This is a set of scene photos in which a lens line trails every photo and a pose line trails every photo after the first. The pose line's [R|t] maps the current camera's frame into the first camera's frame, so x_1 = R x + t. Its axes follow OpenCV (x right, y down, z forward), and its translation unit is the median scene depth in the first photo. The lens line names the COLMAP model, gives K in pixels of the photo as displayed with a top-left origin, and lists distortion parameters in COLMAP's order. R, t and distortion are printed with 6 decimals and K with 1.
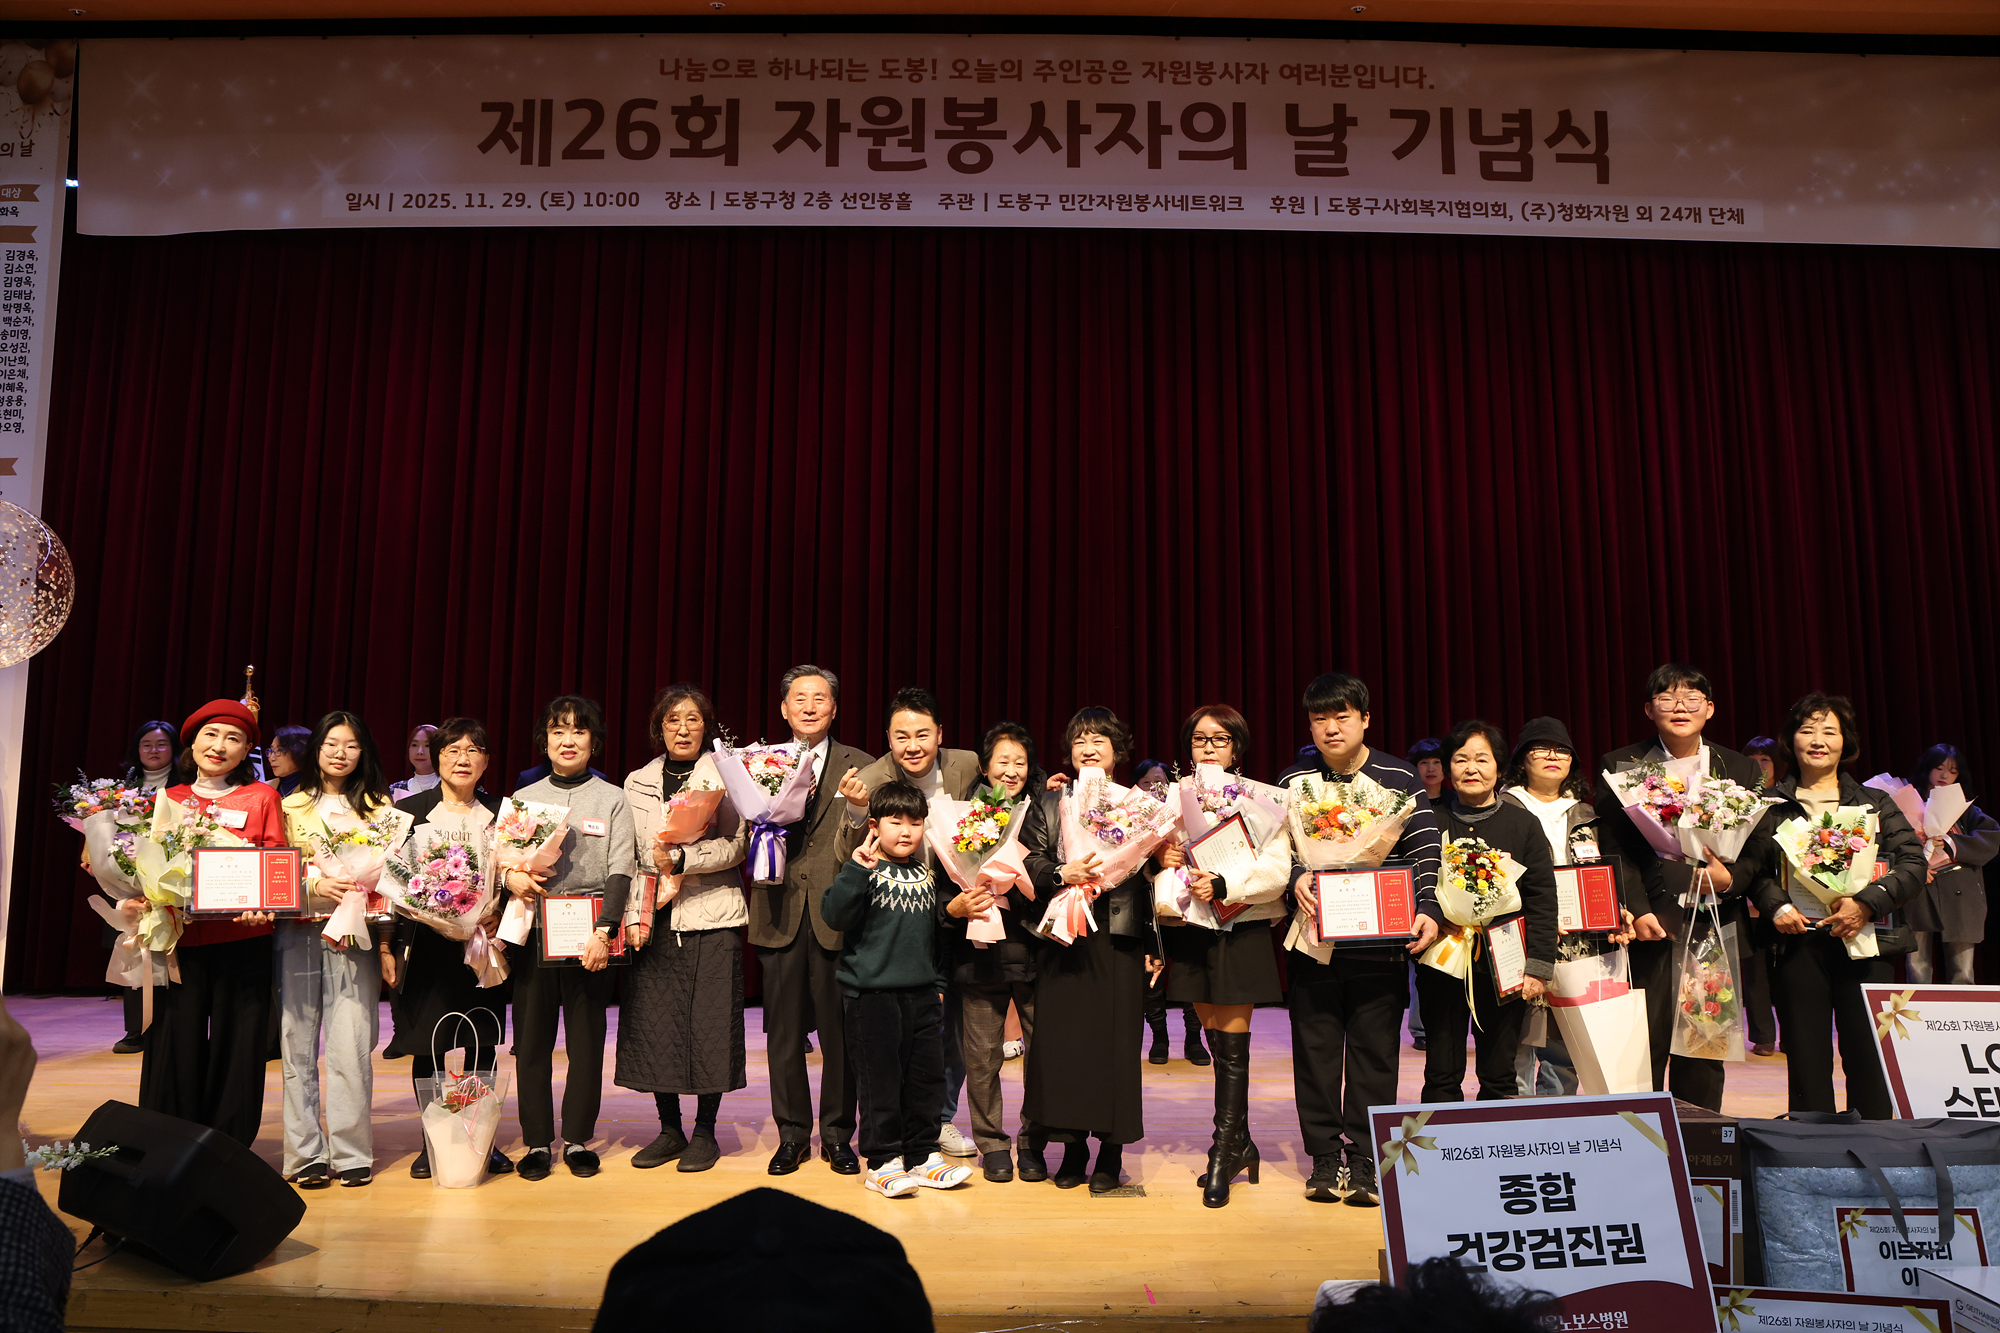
lens RADIAL K [[1427.9, 0, 1000.0], [0, 1427.9, 666.5], [0, 0, 1]] dist [-0.064540, 0.064337]
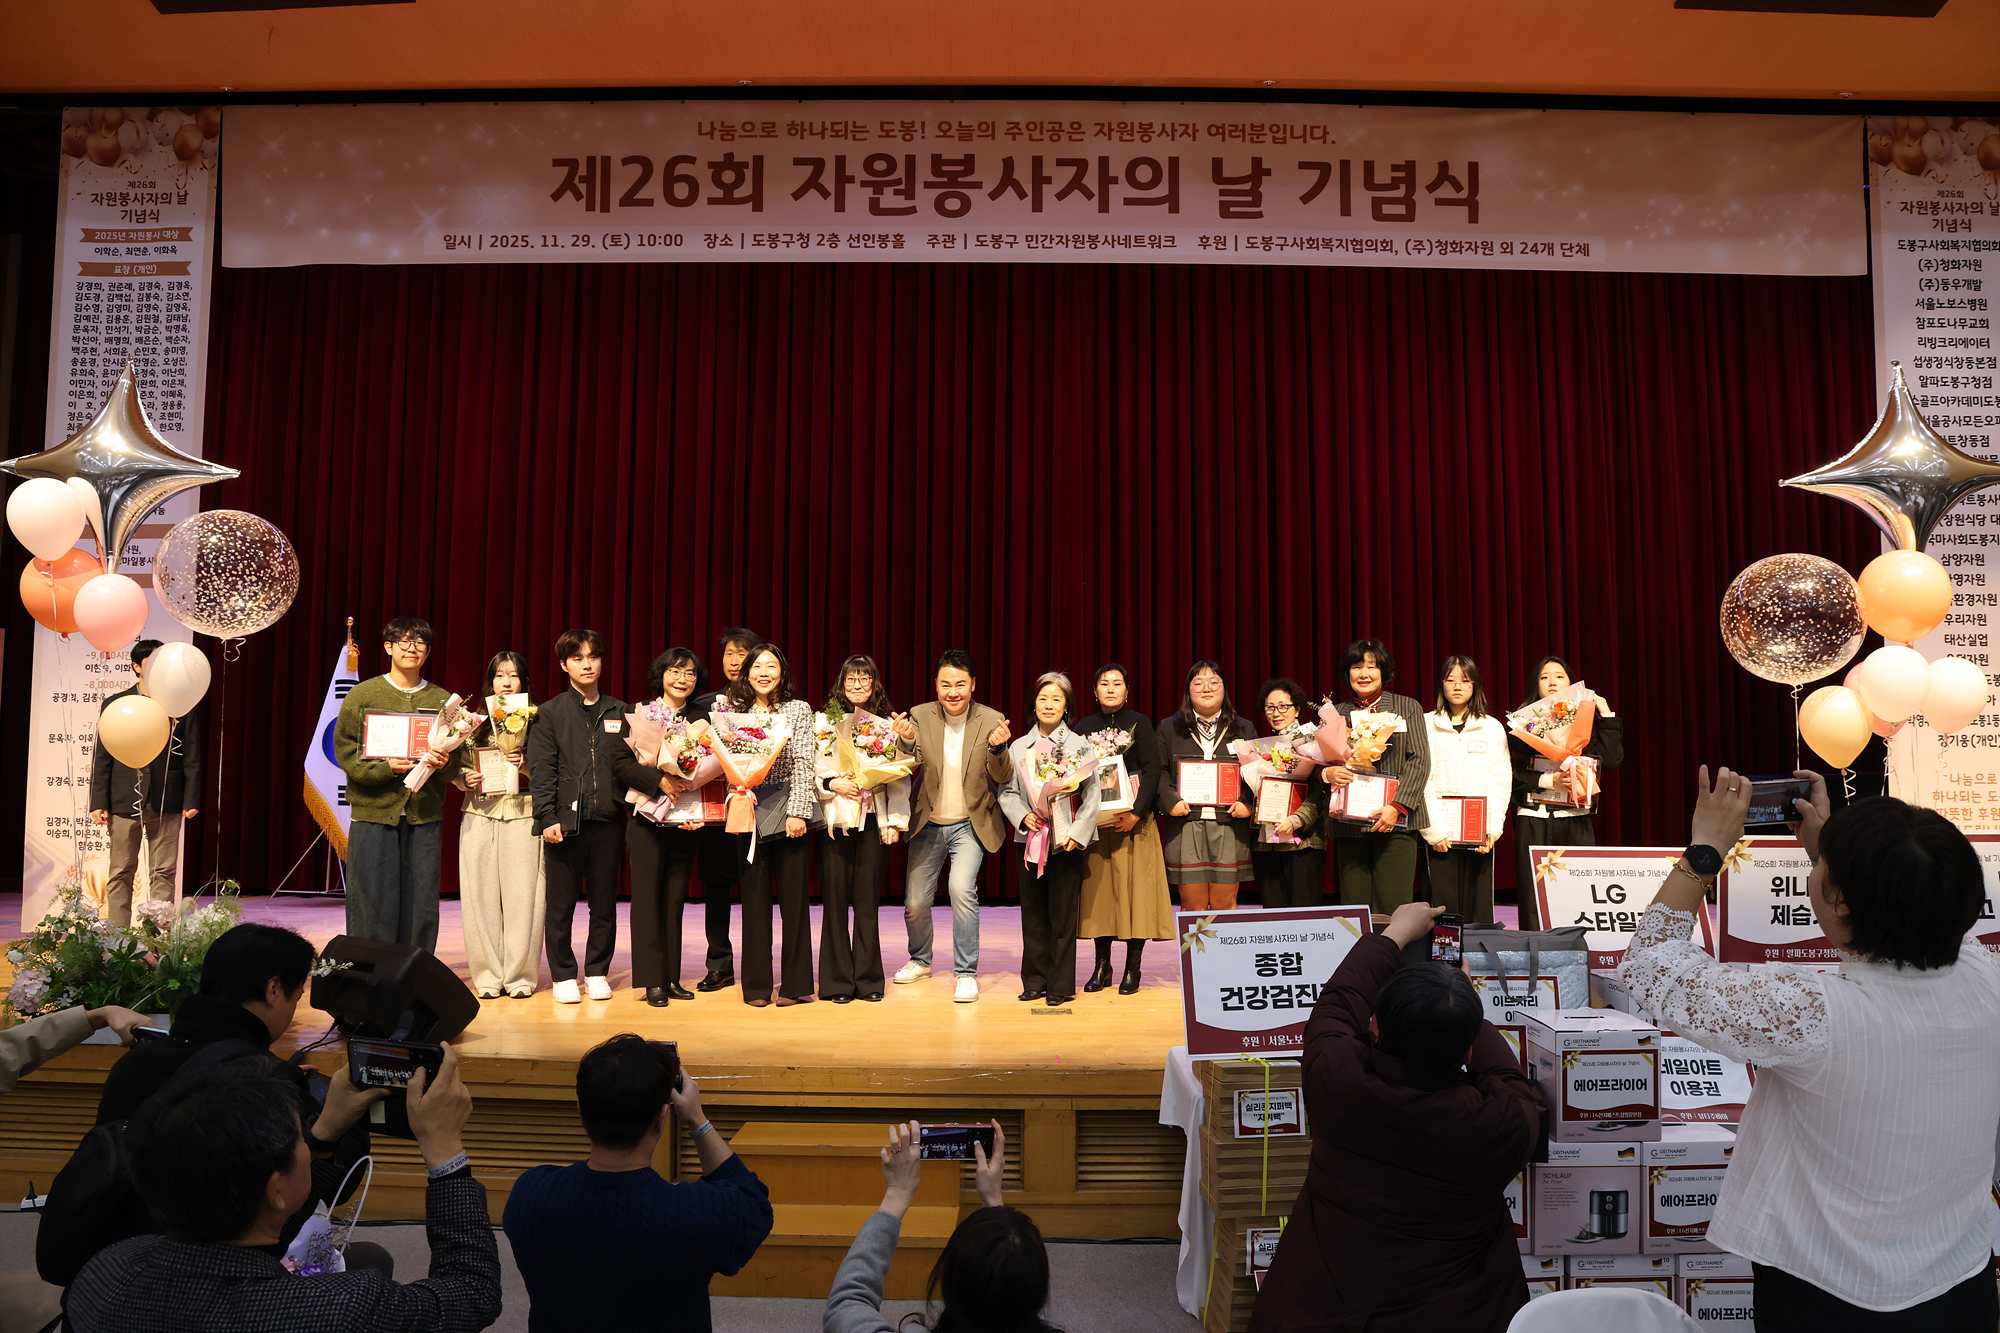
lens RADIAL K [[1427.9, 0, 1000.0], [0, 1427.9, 666.5], [0, 0, 1]] dist [-0.064540, 0.064337]
pose [[0.999966, -0.000585, -0.008174, 0.029451], [0.000953, 0.998983, 0.045089, -0.015943], [0.008139, -0.045095, 0.998950, -0.238935]]
